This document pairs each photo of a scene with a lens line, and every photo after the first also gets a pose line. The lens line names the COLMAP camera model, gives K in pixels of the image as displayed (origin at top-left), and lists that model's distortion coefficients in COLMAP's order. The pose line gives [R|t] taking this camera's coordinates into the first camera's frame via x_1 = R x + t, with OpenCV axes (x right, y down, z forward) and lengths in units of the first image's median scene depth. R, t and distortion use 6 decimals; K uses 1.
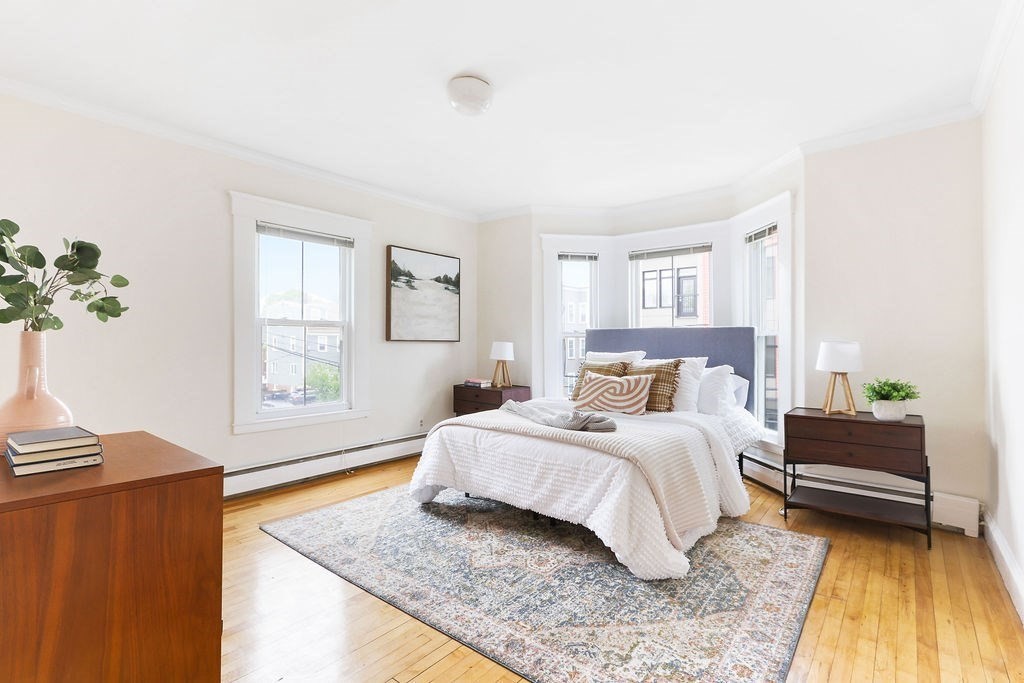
lens RADIAL K [[469.2, 0, 511.2], [0, 469.2, 345.4], [0, 0, 1]] dist [-0.000547, 0.000188]
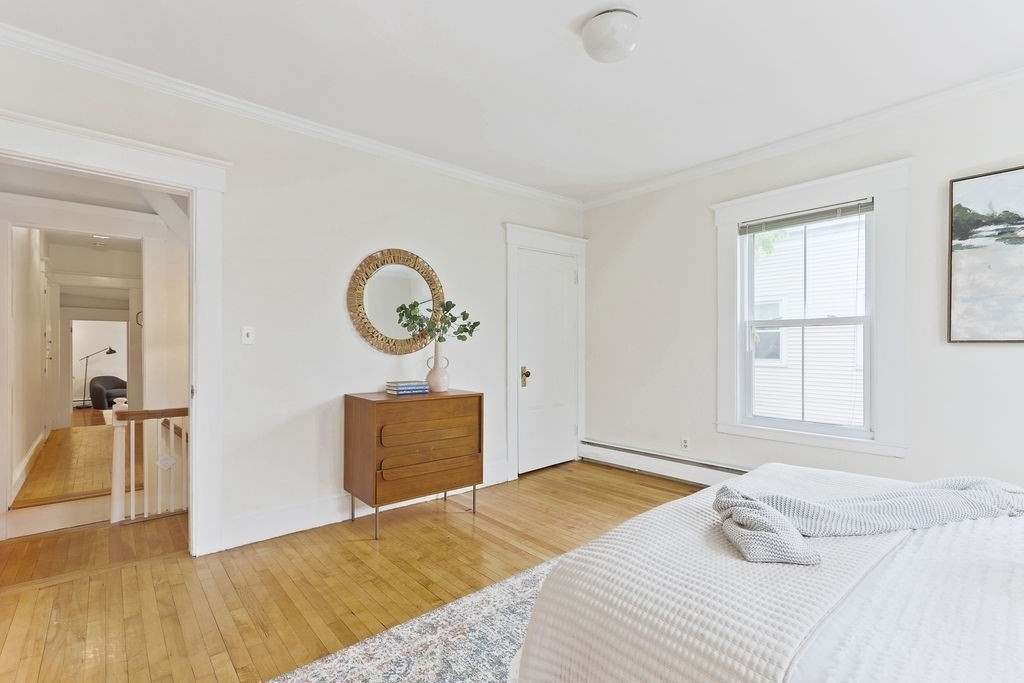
lens RADIAL K [[469.2, 0, 511.2], [0, 469.2, 345.4], [0, 0, 1]] dist [-0.000547, 0.000188]
pose [[-0.159531, -0.004444, -0.987183, 0.514962], [-0.005902, 0.999976, -0.003548, -0.000098], [0.987175, 0.005260, -0.159554, 0.673751]]
